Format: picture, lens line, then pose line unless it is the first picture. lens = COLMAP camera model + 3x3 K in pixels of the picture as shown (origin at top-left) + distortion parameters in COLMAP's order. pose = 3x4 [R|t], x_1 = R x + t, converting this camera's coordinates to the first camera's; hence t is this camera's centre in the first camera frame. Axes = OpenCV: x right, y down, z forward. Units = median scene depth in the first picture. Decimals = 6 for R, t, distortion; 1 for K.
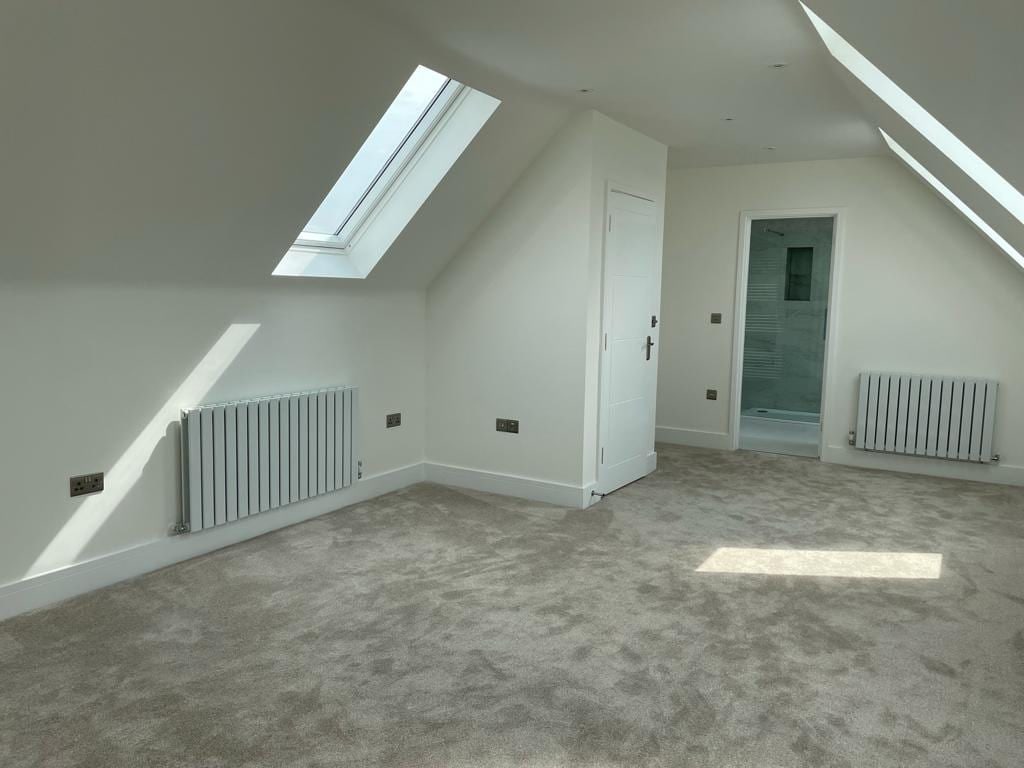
lens RADIAL K [[784.2, 0, 525.5], [0, 784.2, 380.9], [0, 0, 1]] dist [0.055140, -0.008540]
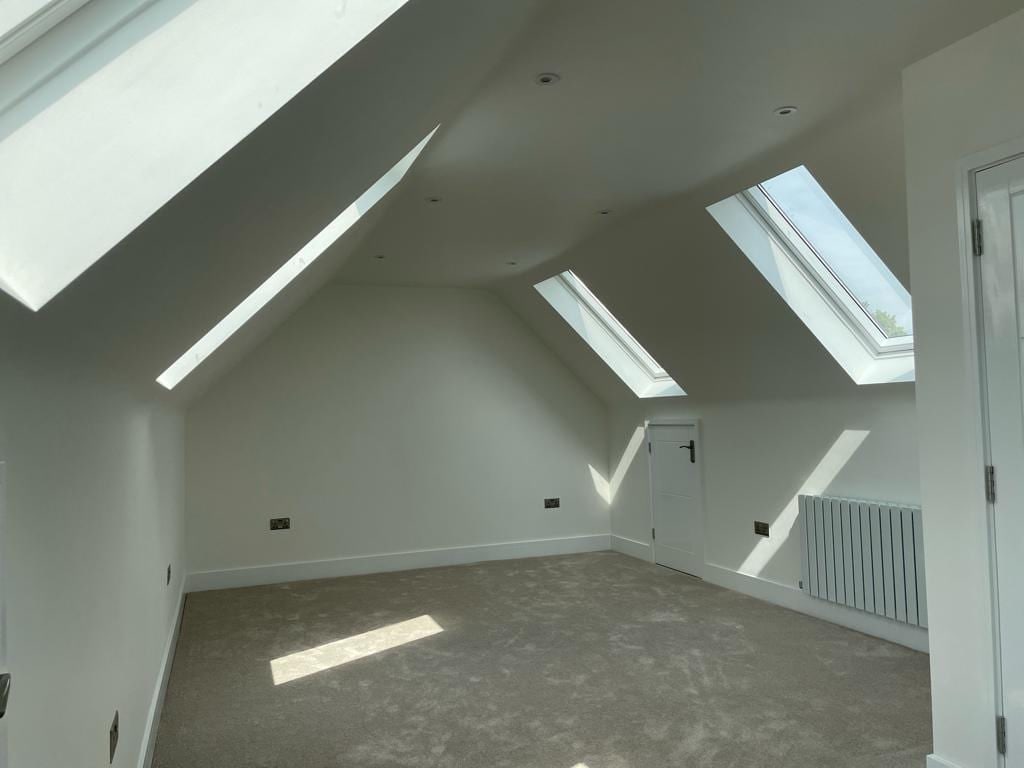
lens RADIAL K [[784.2, 0, 525.5], [0, 784.2, 380.9], [0, 0, 1]] dist [0.055140, -0.008540]
pose [[-0.635457, -0.038737, -0.771164, 0.903854], [-0.071409, 0.997409, 0.008741, -0.133419], [0.768827, 0.060623, -0.636577, 1.520888]]
